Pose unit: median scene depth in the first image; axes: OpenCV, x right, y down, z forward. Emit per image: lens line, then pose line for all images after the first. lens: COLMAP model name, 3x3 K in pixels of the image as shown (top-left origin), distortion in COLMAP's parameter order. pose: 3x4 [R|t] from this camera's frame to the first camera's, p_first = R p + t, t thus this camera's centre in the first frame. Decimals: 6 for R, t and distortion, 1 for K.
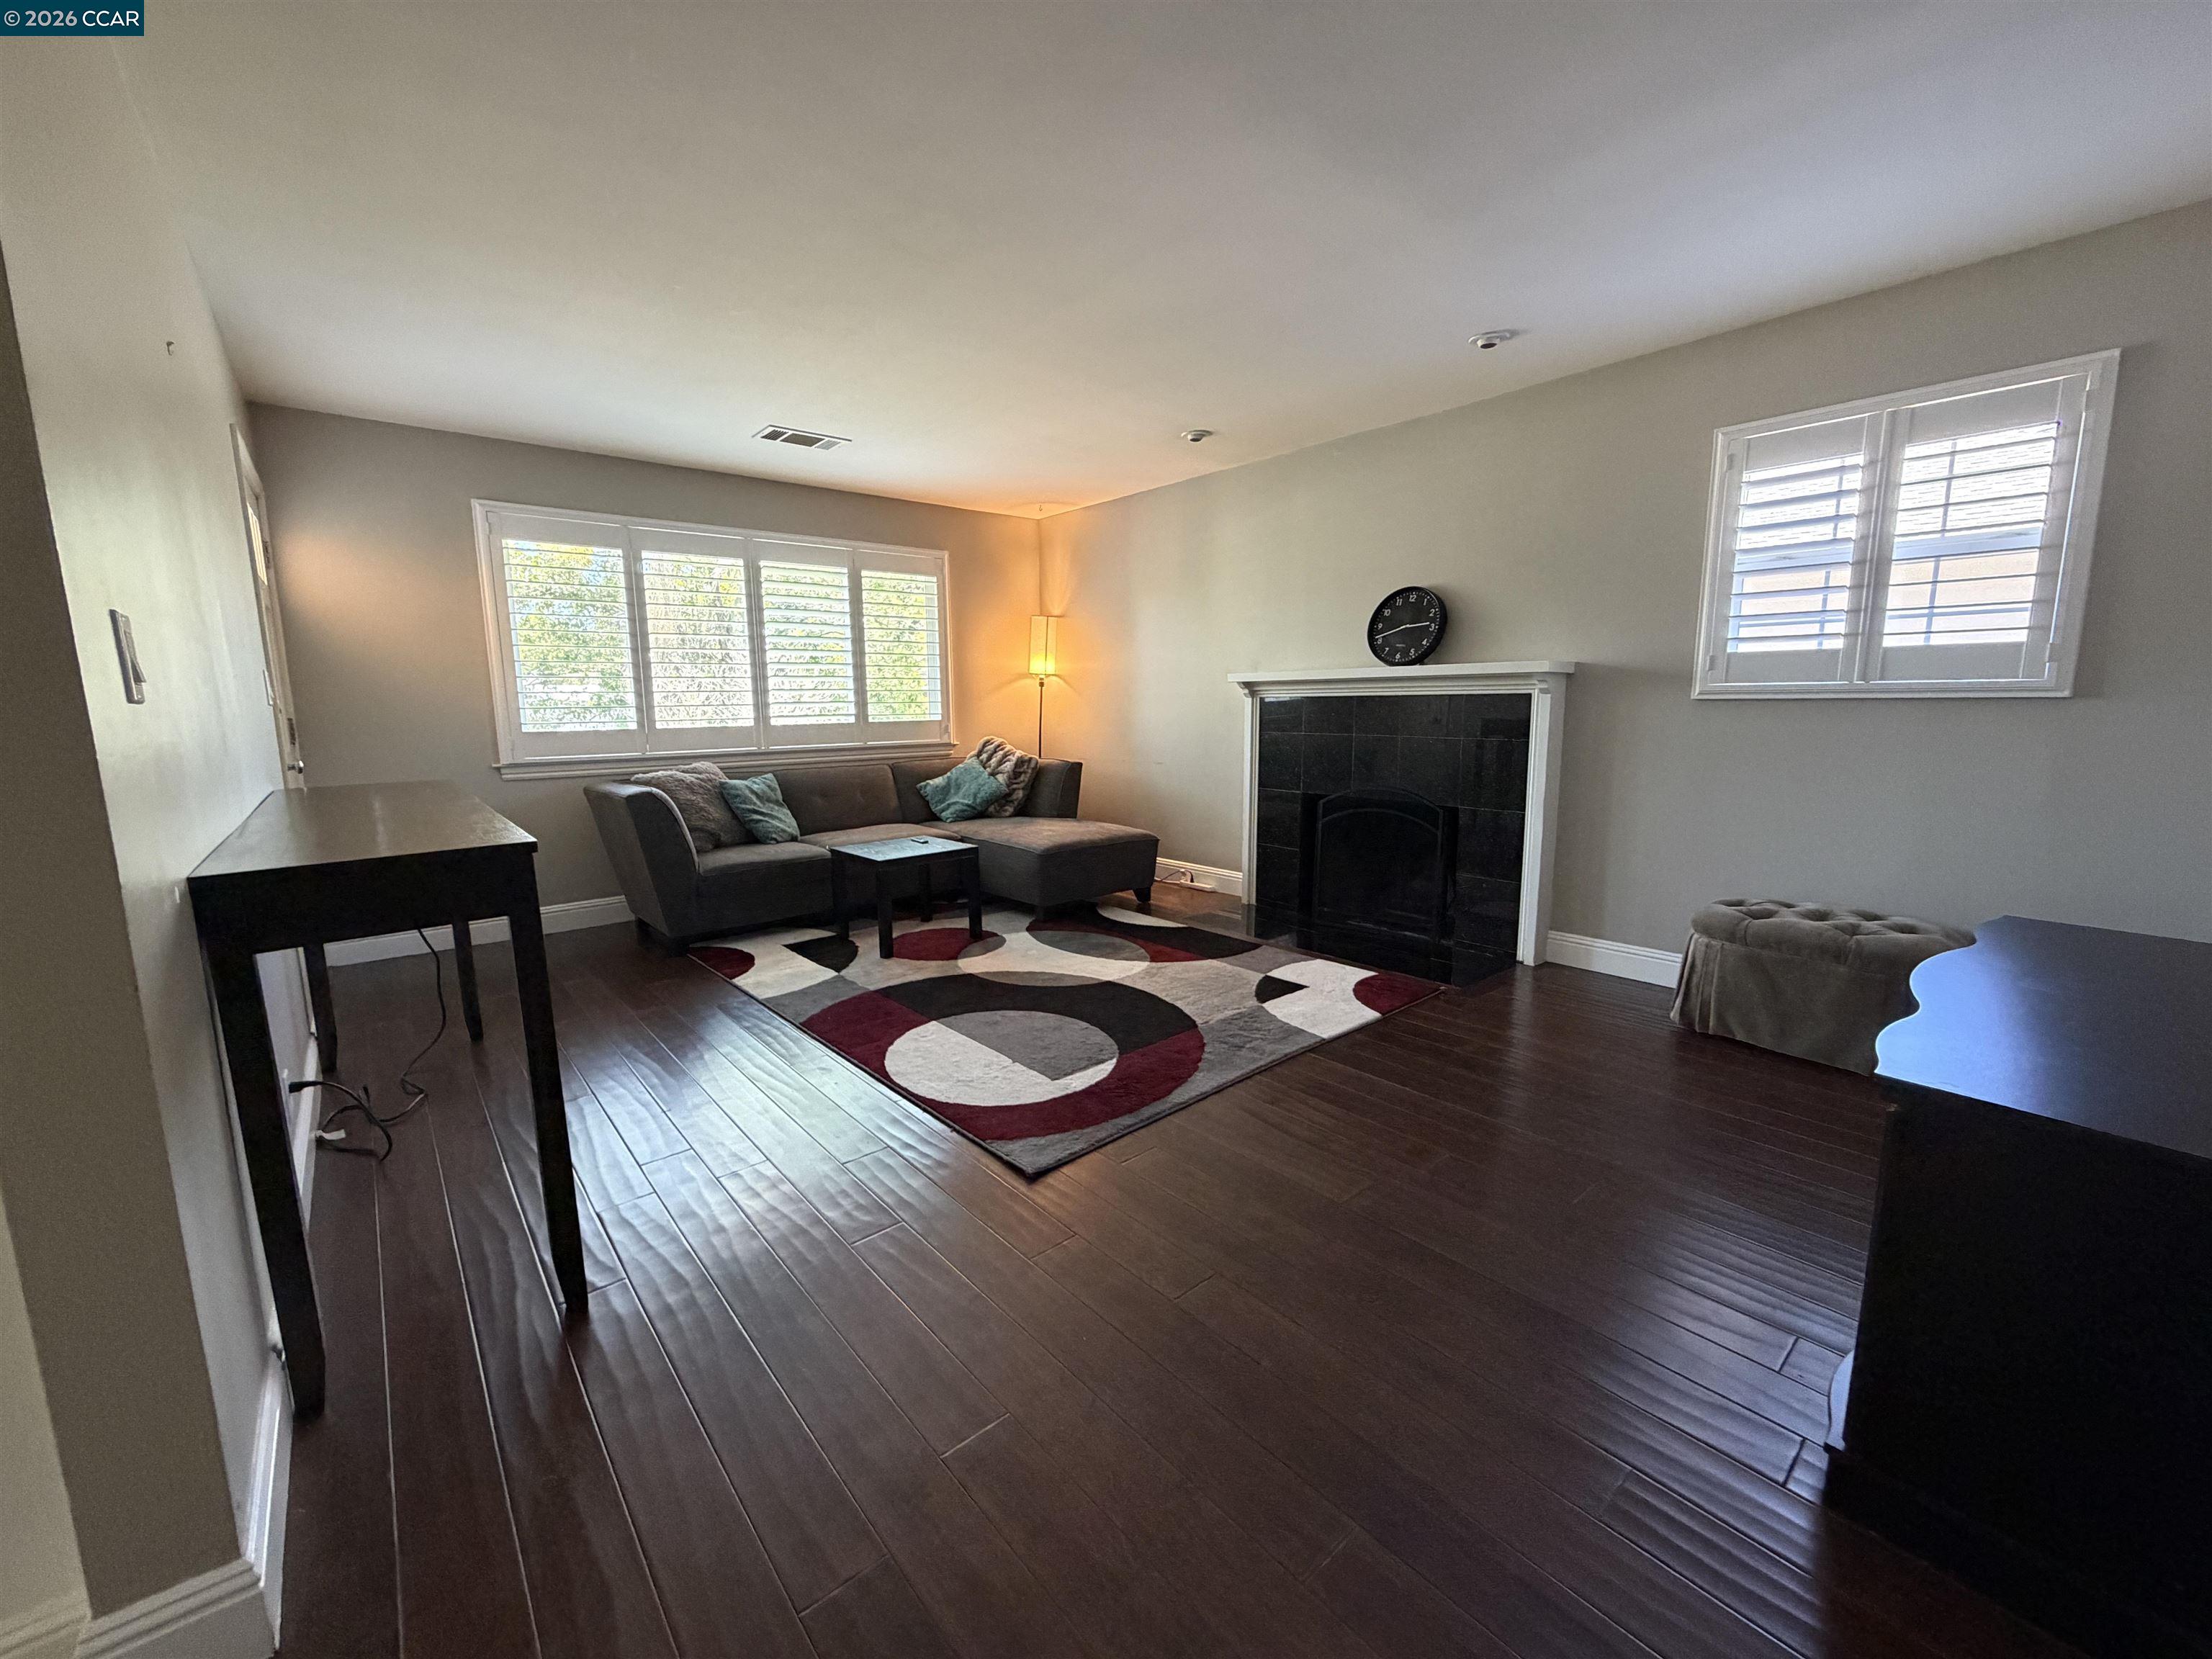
lens RADIAL K [[872.1, 0, 1106.0], [0, 872.1, 829.5], [0, 0, 1]] dist [0.000101, -0.000058]
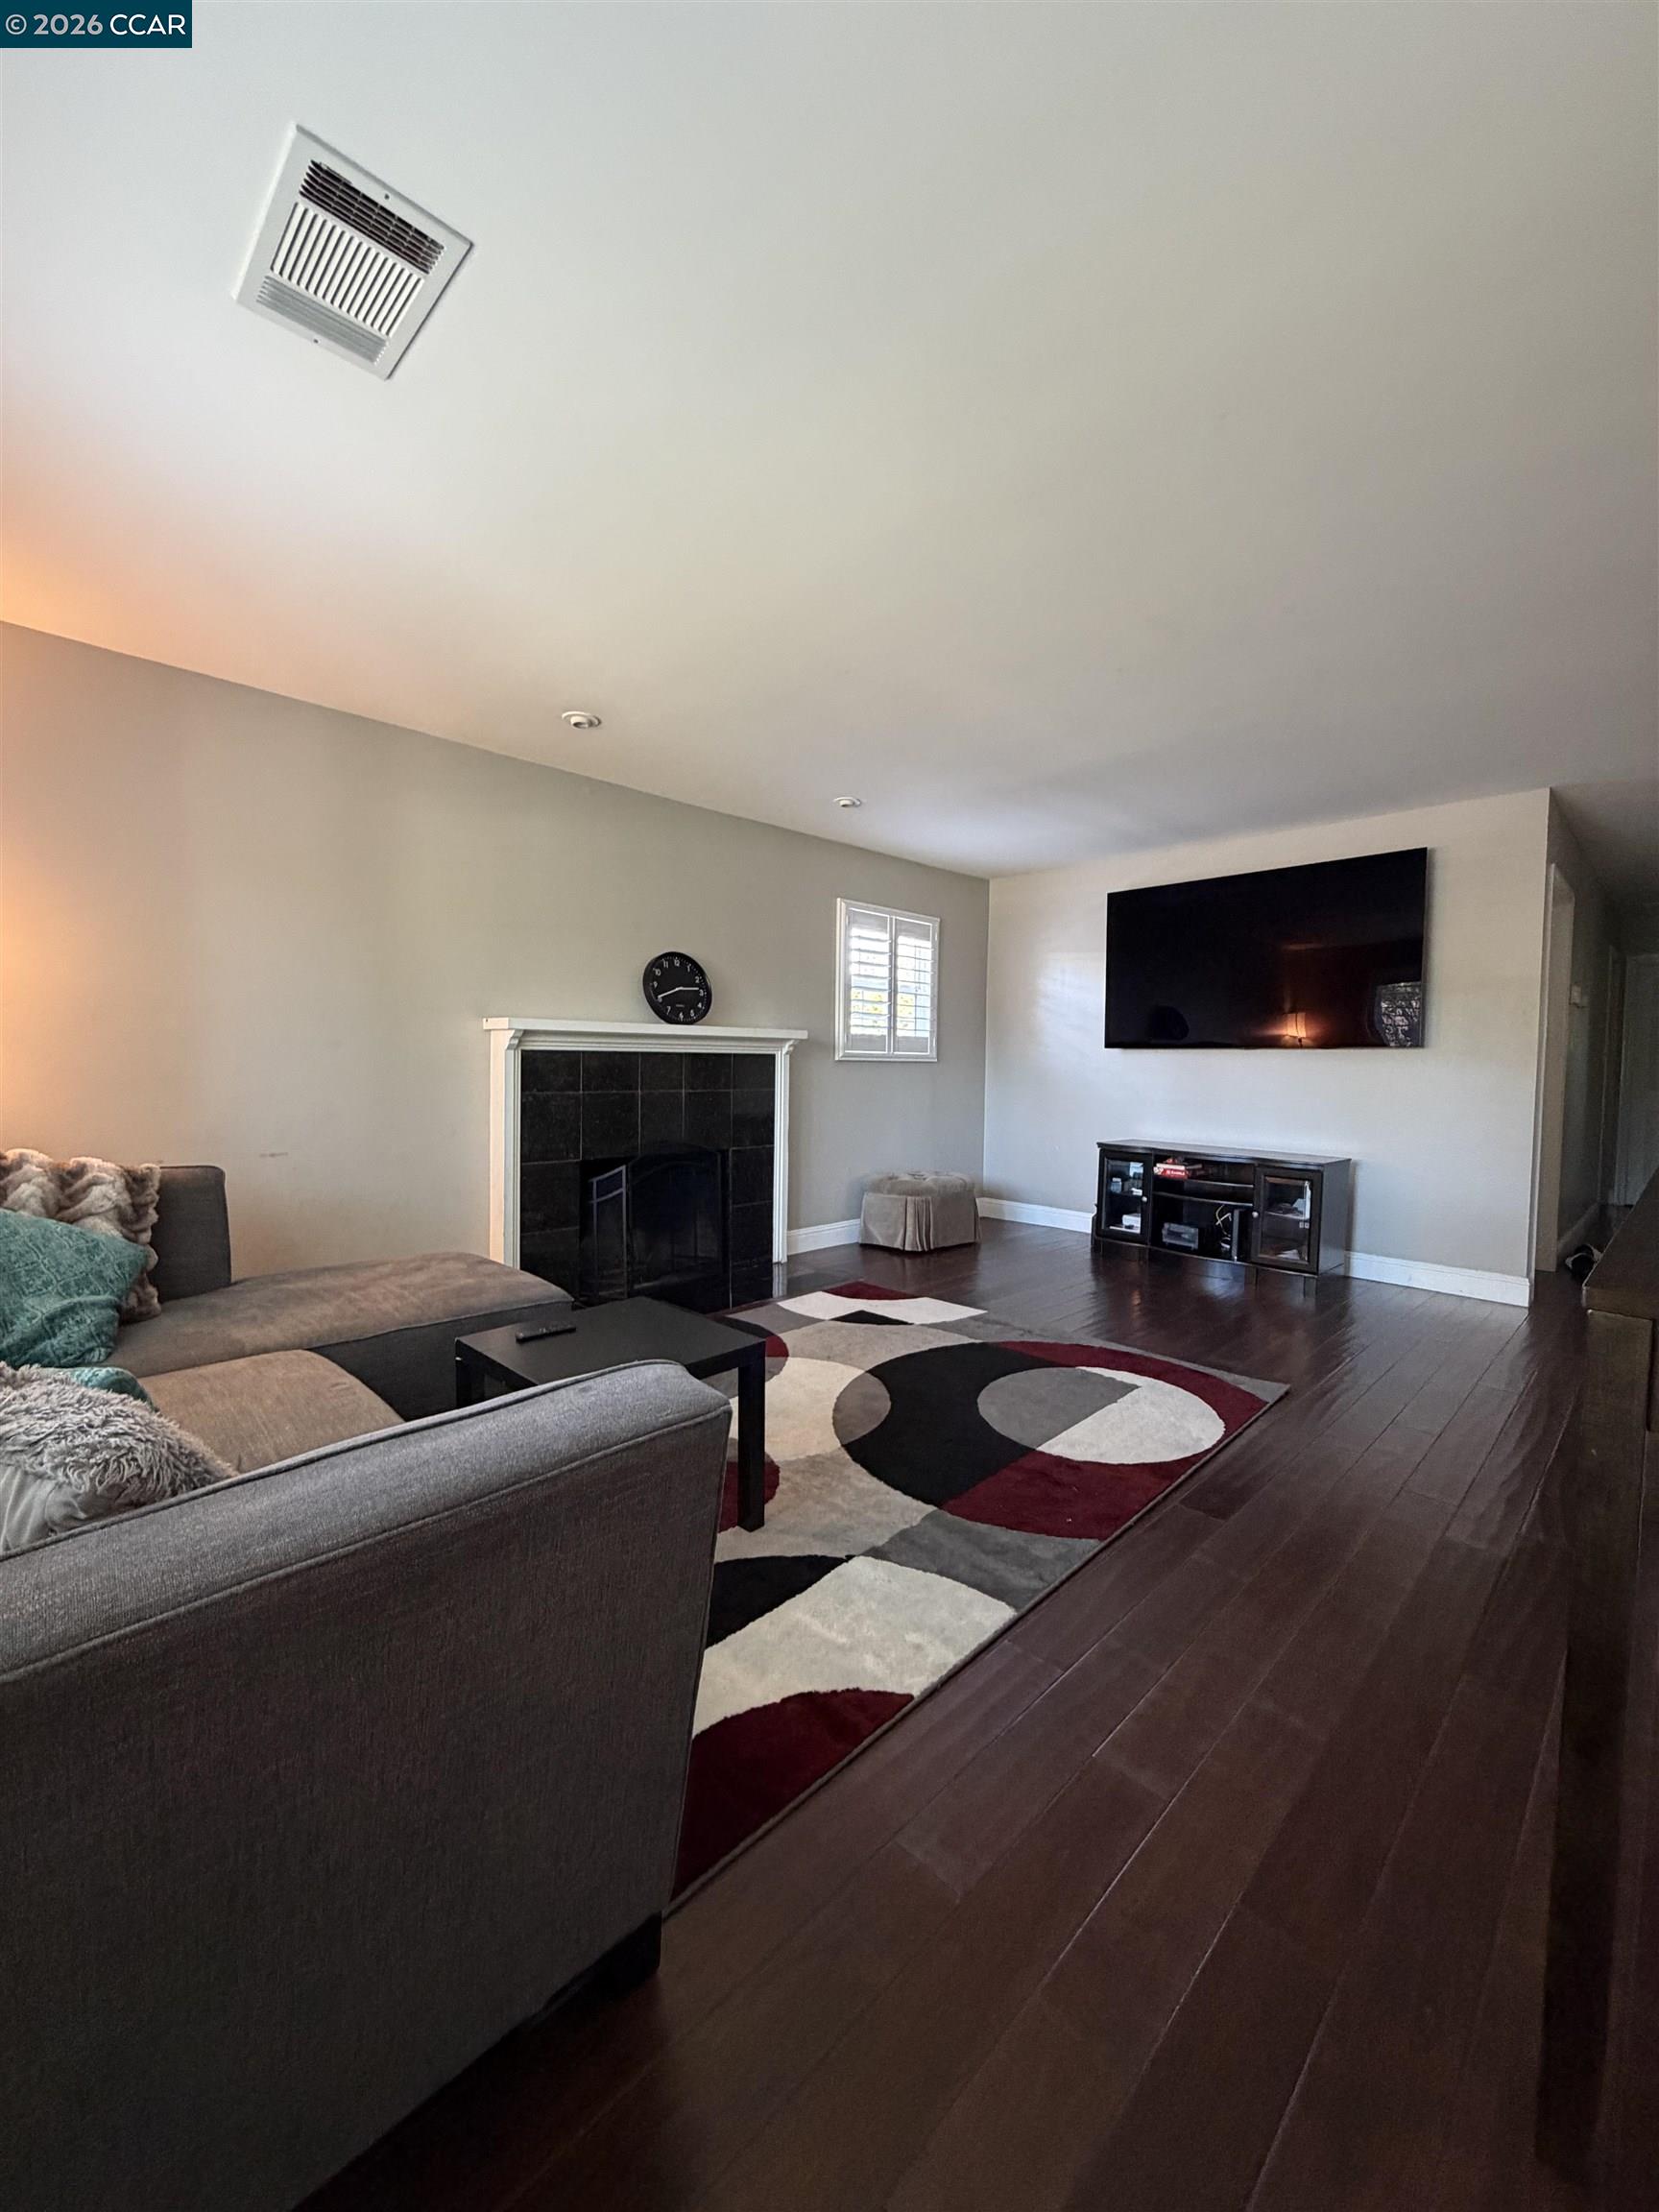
lens RADIAL K [[872.1, 0, 829.5], [0, 872.1, 1106.0], [0, 0, 1]] dist [0.000101, -0.000058]
pose [[-0.070758, -0.042778, 0.996576, -0.836634], [0.133070, 0.989745, 0.051933, -0.138256], [-0.988578, 0.136289, -0.064339, 1.030514]]
